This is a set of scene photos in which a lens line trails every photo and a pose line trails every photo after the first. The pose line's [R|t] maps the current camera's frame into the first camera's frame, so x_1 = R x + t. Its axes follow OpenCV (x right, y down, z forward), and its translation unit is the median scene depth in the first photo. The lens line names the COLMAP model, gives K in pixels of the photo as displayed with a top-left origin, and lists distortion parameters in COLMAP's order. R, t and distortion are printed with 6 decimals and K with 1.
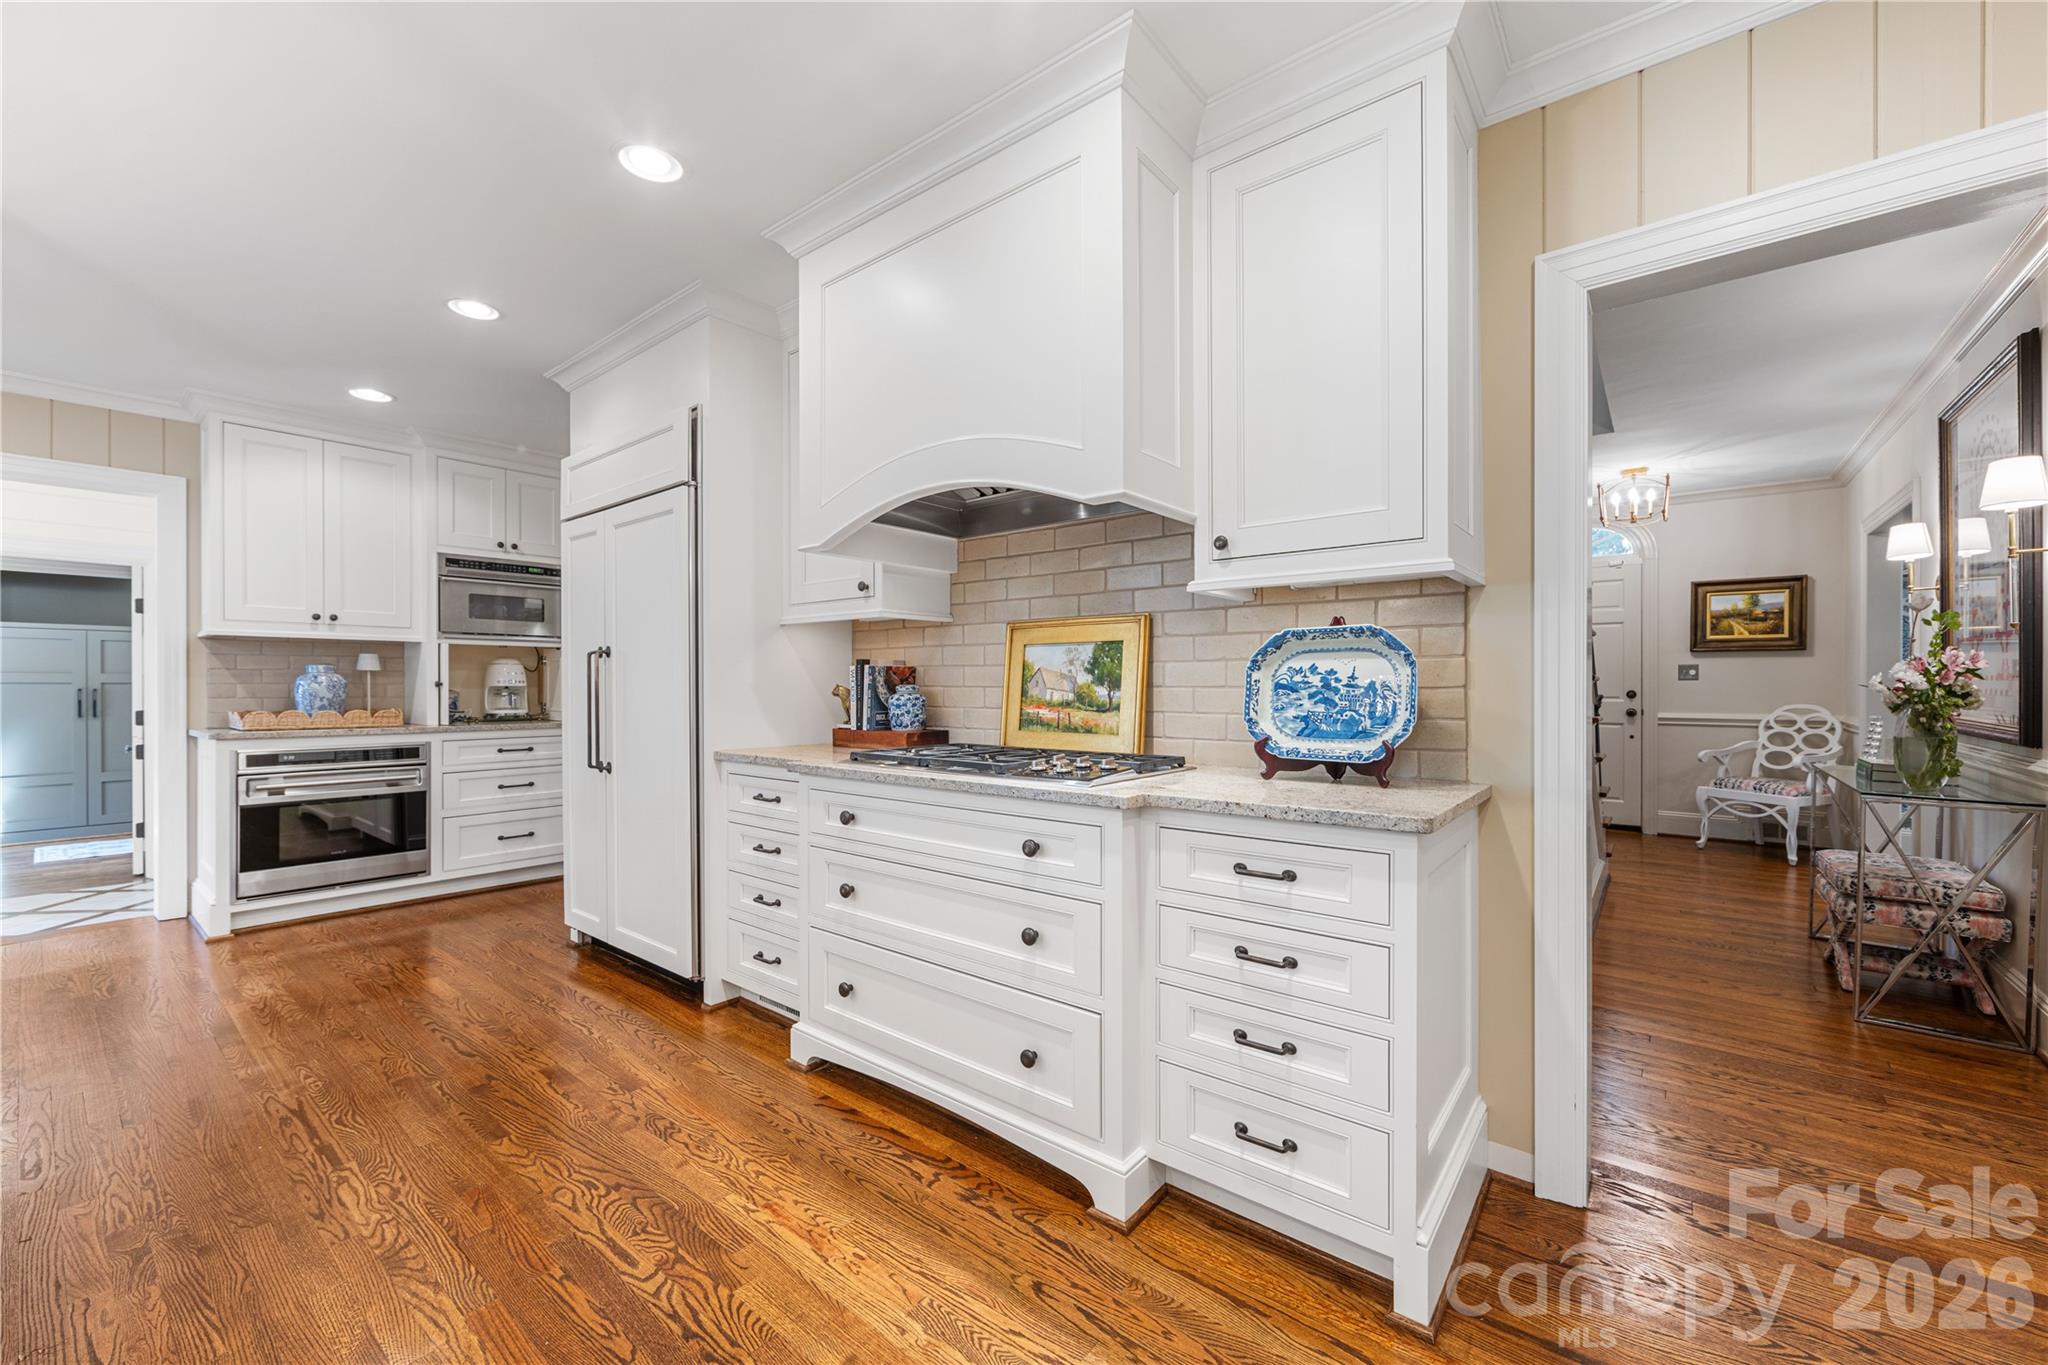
lens RADIAL K [[803.7, 0, 1021.4], [0, 803.7, 688.9], [0, 0, 1]] dist [-0.006631, -0.000087]
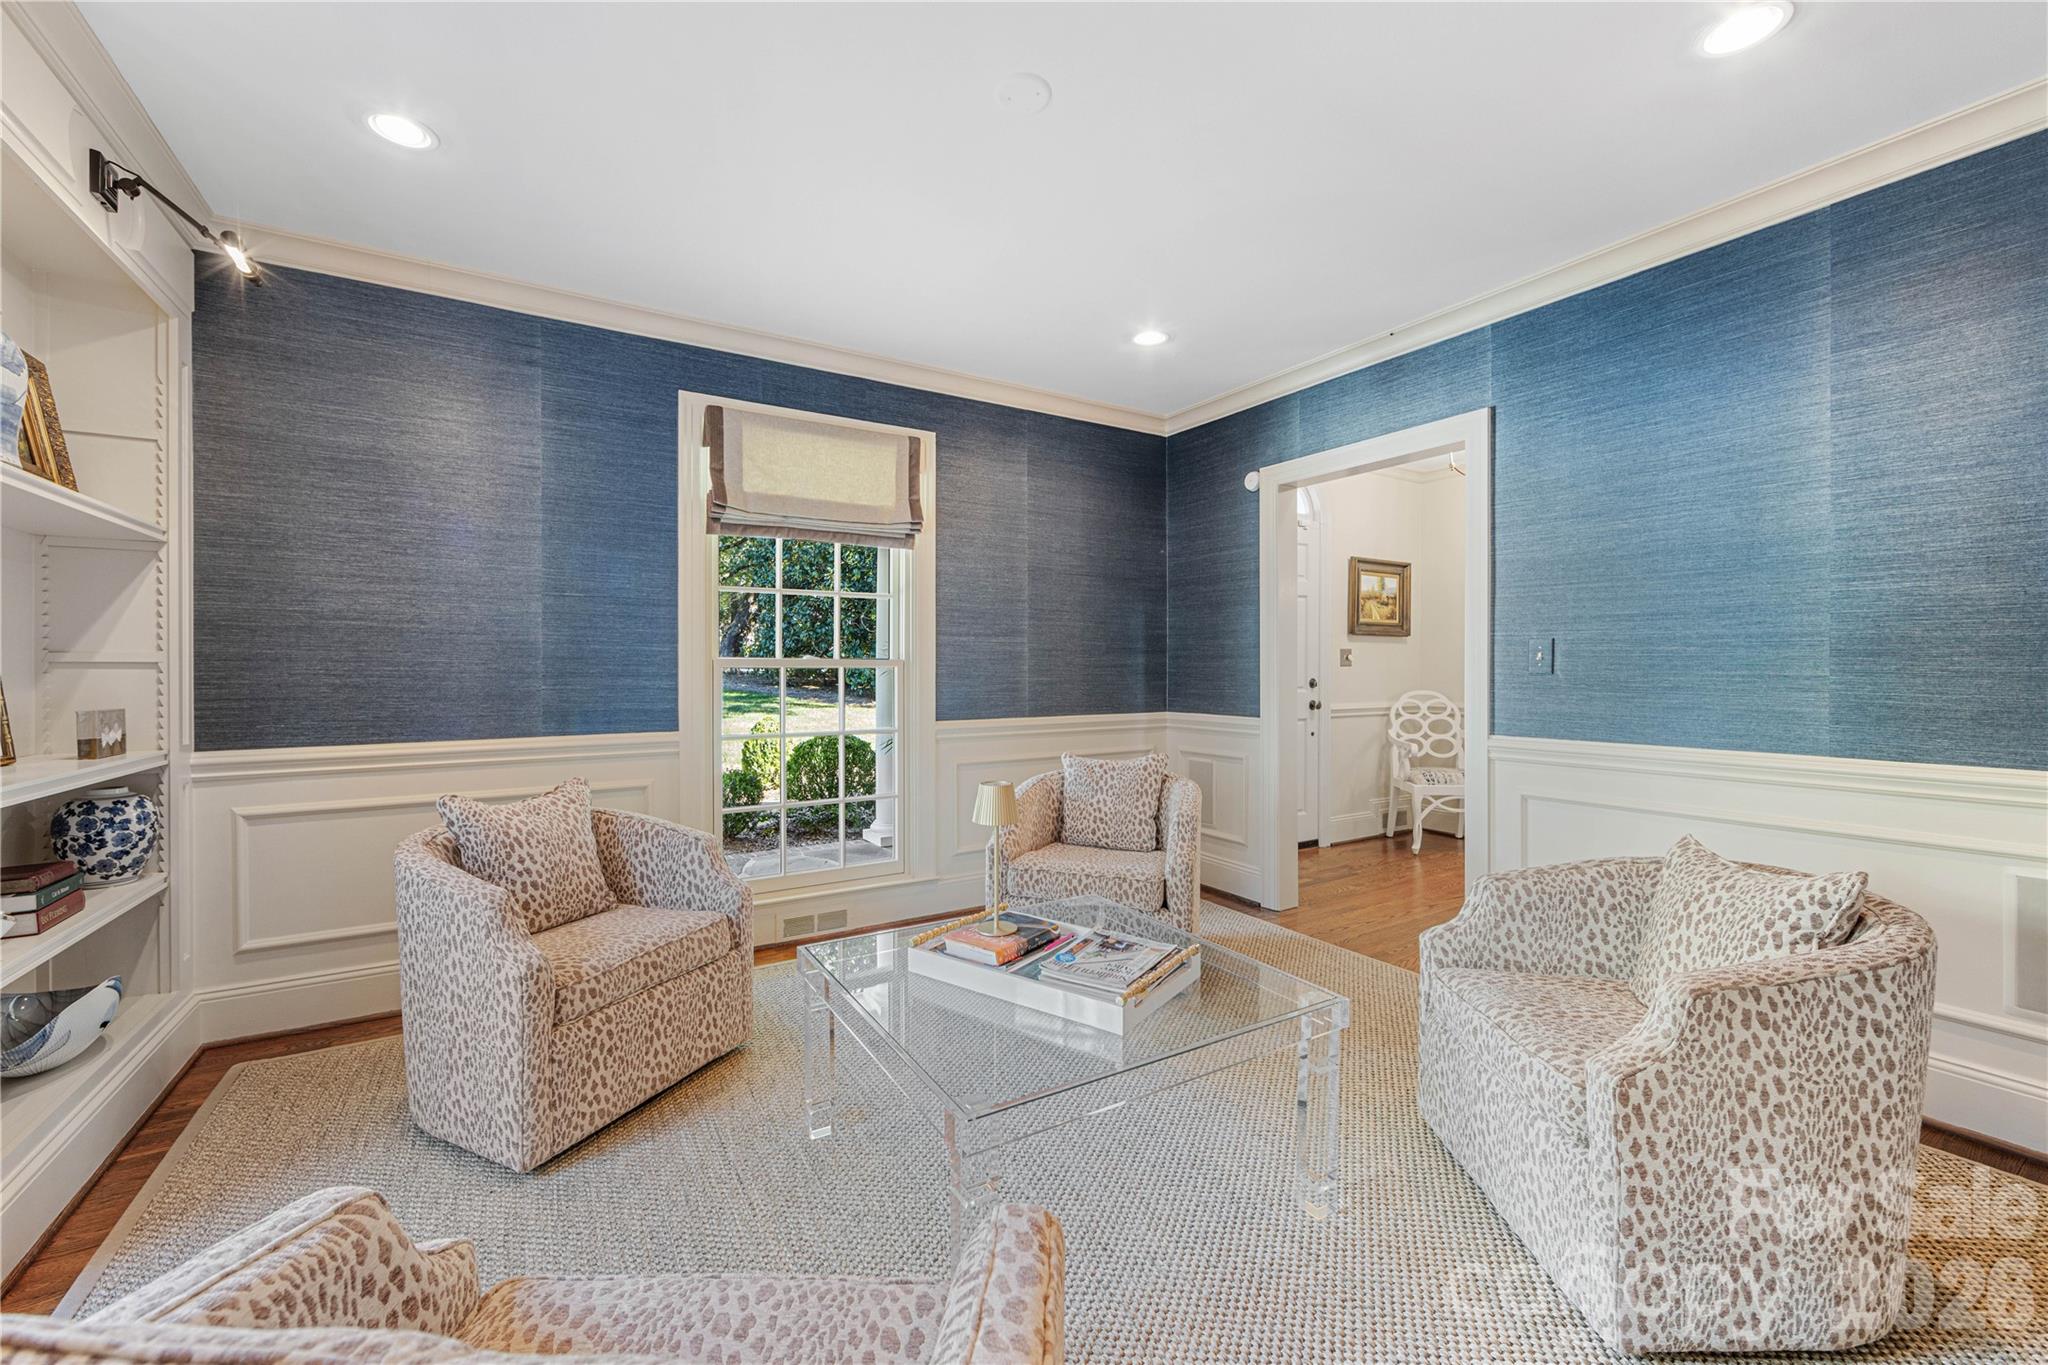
lens RADIAL K [[803.7, 0, 1020.9], [0, 803.7, 671.5], [0, 0, 1]] dist [-0.006631, -0.000087]
pose [[0.336952, -0.002099, 0.941519, -0.140724], [0.002427, 0.999996, 0.001361, -0.007386], [-0.941519, 0.001827, 0.336956, 1.096722]]
